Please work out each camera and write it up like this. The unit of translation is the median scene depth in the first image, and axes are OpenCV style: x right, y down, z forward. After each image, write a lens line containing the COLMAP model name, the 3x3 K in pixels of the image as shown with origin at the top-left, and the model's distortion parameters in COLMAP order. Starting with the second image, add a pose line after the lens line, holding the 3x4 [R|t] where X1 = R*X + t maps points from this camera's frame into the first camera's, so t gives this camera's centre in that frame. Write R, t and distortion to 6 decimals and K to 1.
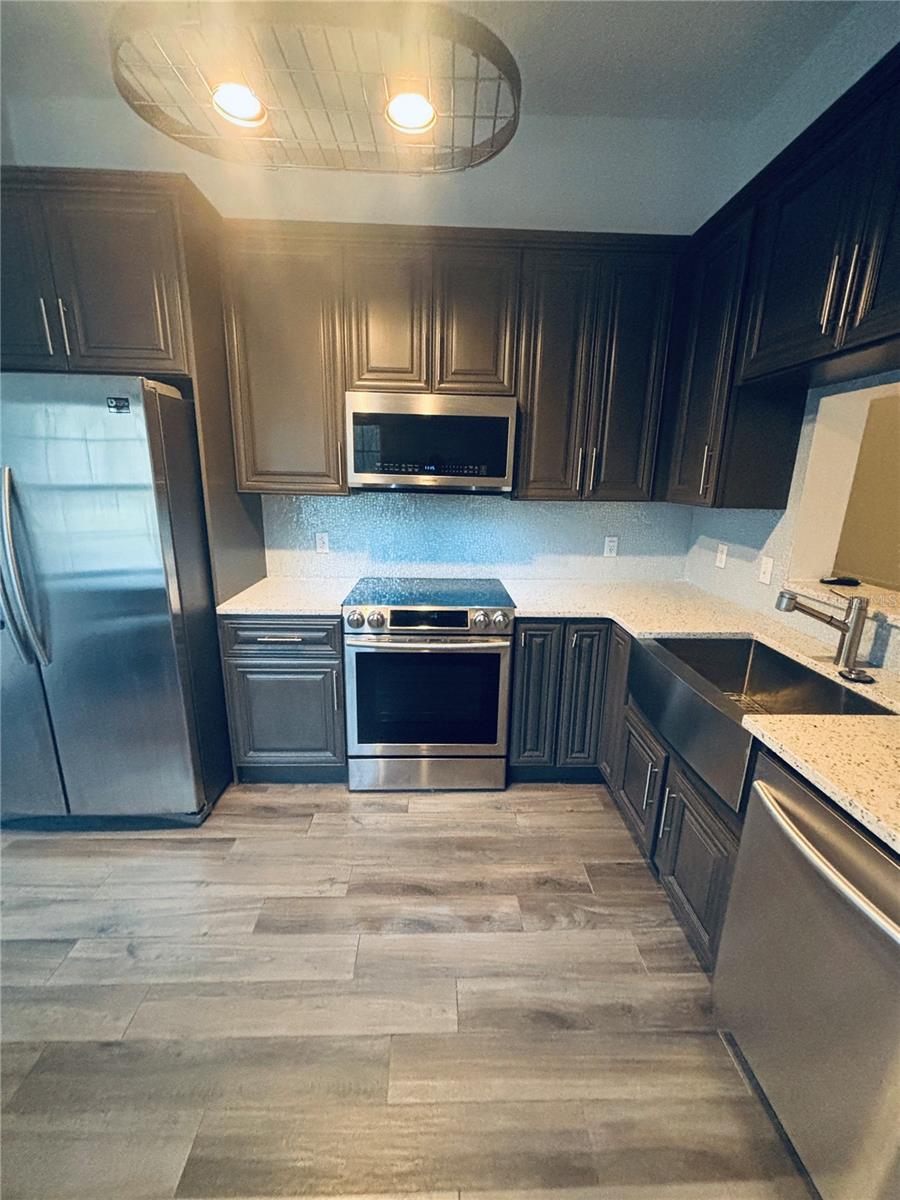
lens RADIAL K [[482.1, 0, 450.0], [0, 482.1, 600.0], [0, 0, 1]] dist [0.010788, -0.000592]
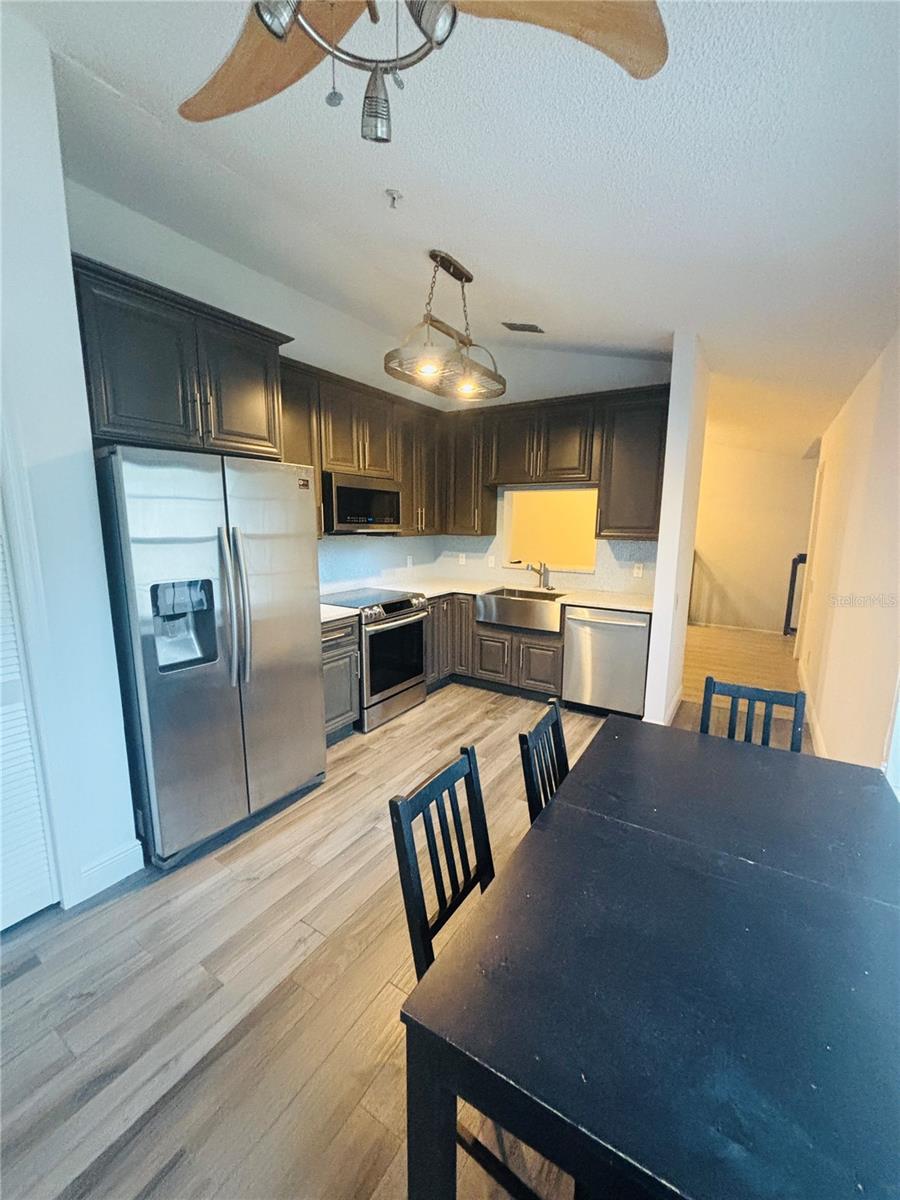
lens RADIAL K [[482.1, 0, 450.0], [0, 482.1, 600.0], [0, 0, 1]] dist [0.010788, -0.000592]
pose [[0.556623, -0.150184, 0.817077, -1.313439], [0.207895, 0.977412, 0.038029, -0.010238], [-0.804332, 0.148699, 0.575273, -0.136820]]
